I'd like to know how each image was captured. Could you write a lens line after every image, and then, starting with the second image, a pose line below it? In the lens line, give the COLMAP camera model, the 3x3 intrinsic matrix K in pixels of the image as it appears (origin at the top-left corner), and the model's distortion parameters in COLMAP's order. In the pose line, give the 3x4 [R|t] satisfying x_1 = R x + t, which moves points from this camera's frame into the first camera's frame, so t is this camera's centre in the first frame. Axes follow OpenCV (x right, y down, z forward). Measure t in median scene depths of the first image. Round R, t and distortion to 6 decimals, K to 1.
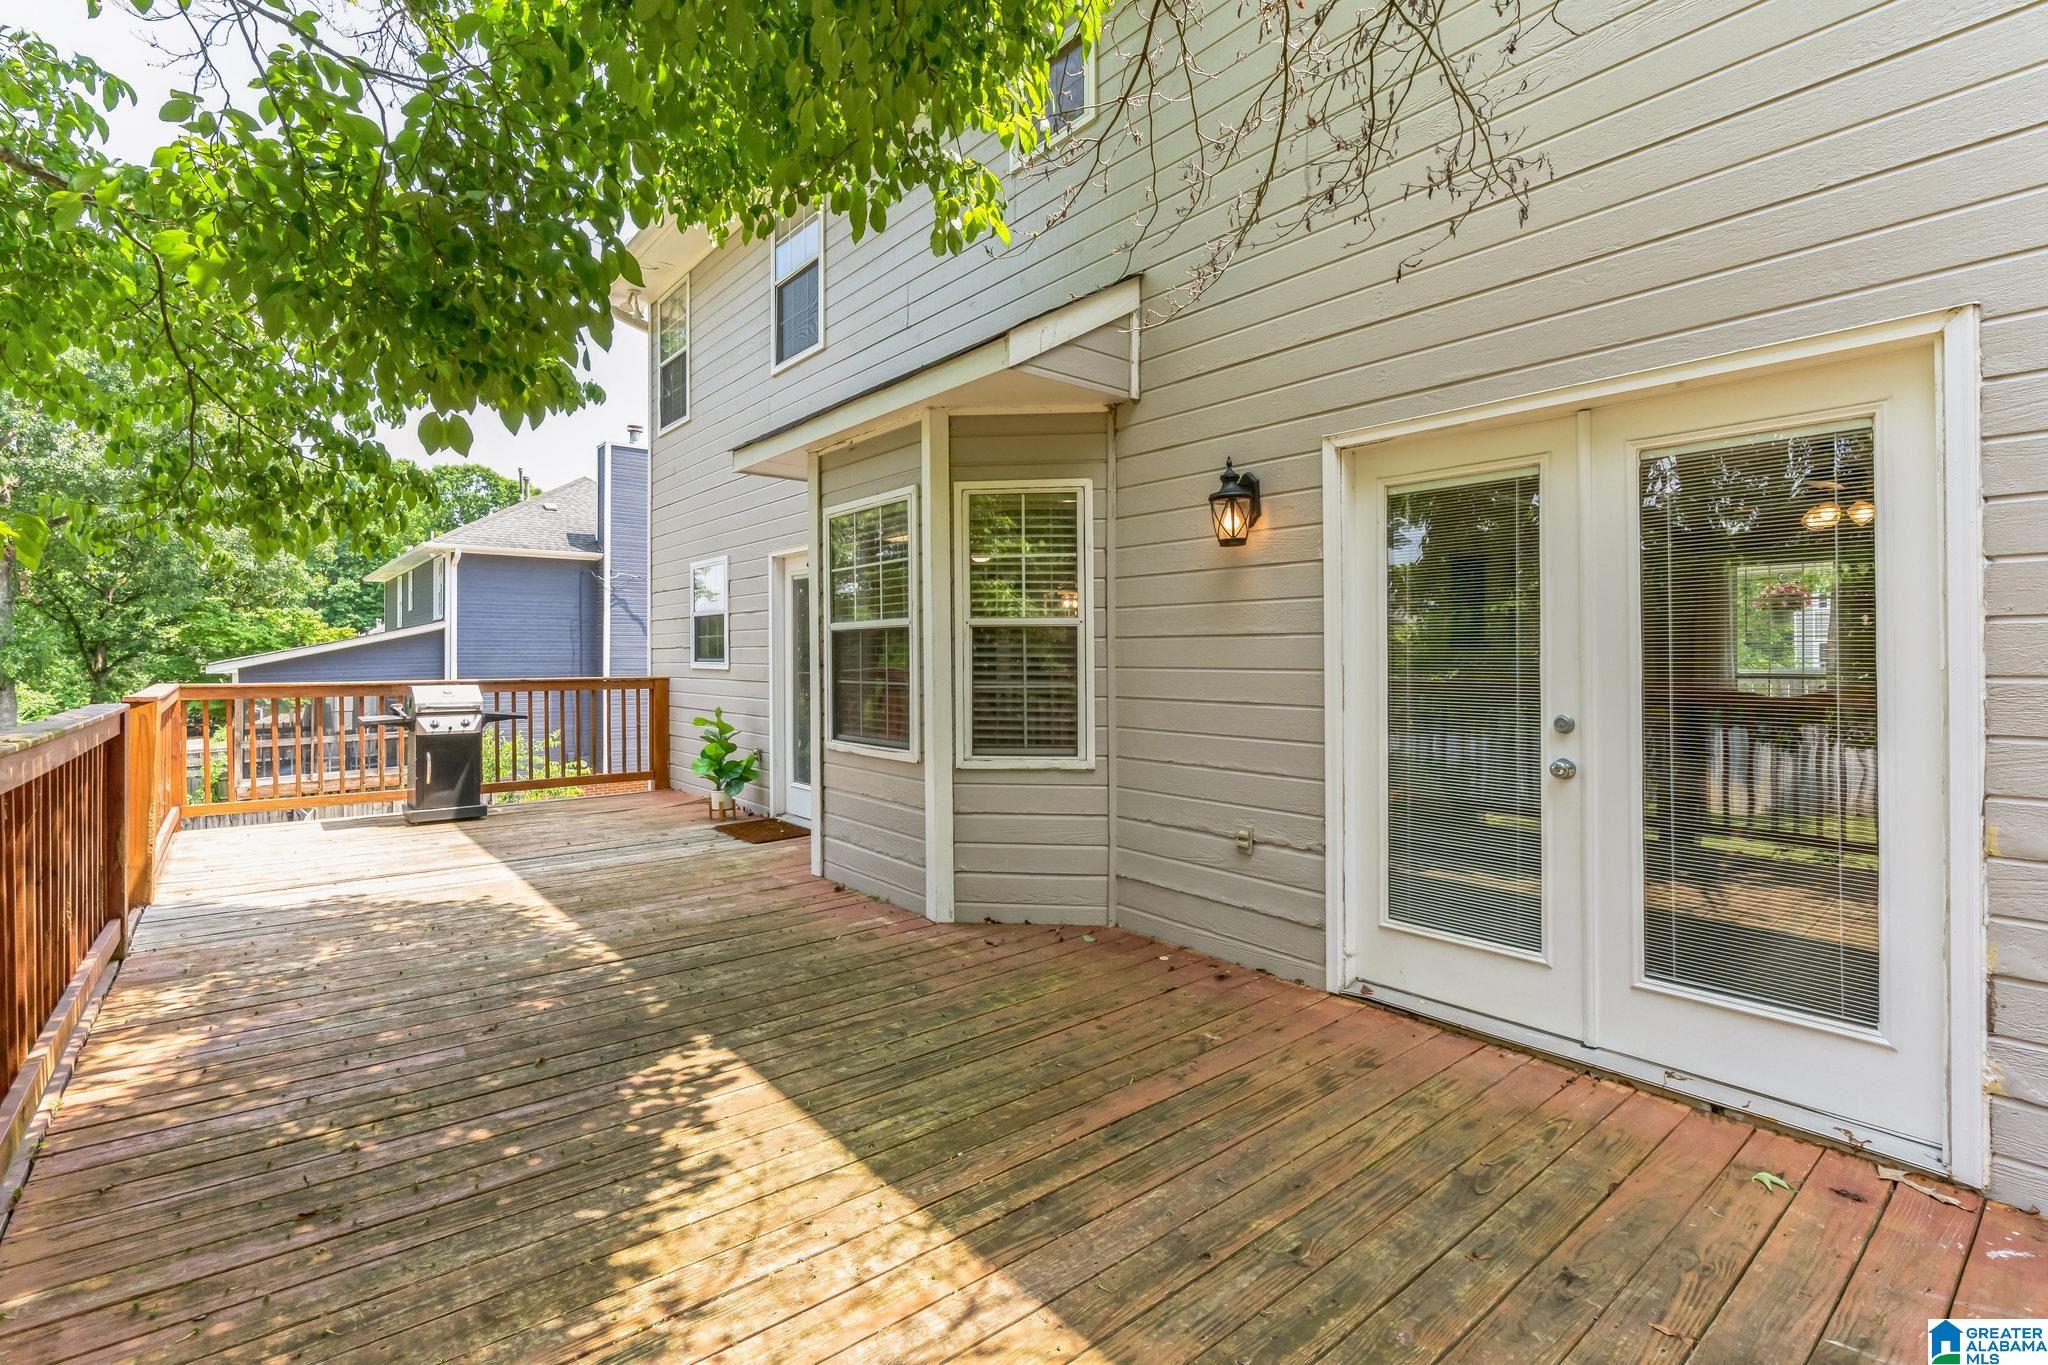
lens RADIAL K [[928.5, 0, 1022.2], [0, 928.5, 681.0], [0, 0, 1]] dist [-0.001862, 0.000962]
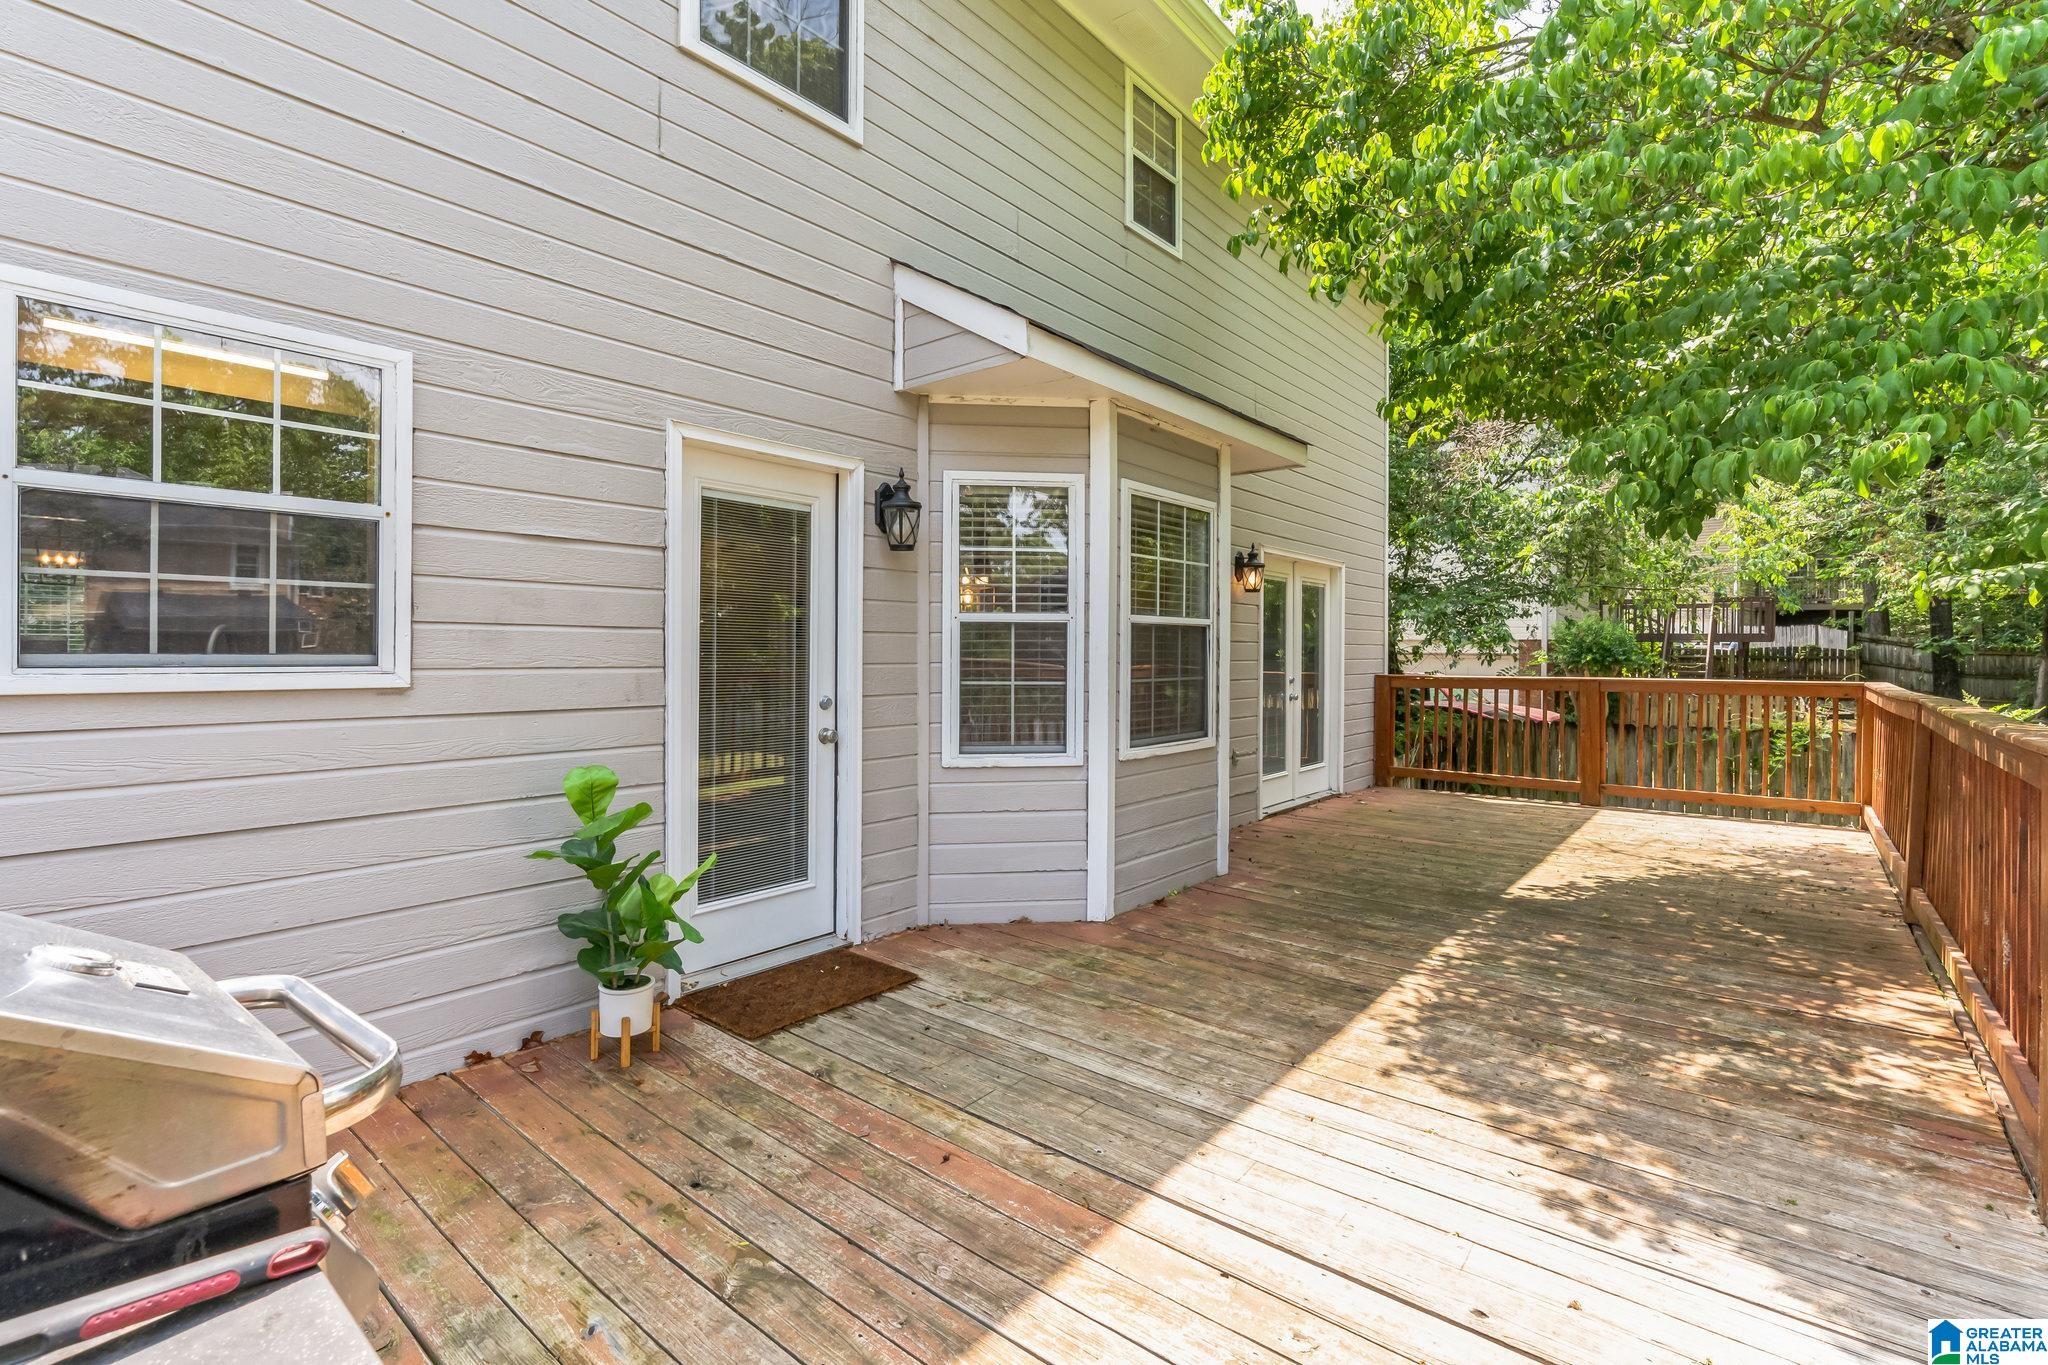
lens RADIAL K [[928.5, 0, 1022.2], [0, 928.5, 681.0], [0, 0, 1]] dist [-0.001862, 0.000962]
pose [[-0.190737, -0.026323, 0.981288, -1.180345], [0.018895, 0.999357, 0.030480, -0.031768], [-0.981459, 0.024355, -0.190117, 1.436863]]
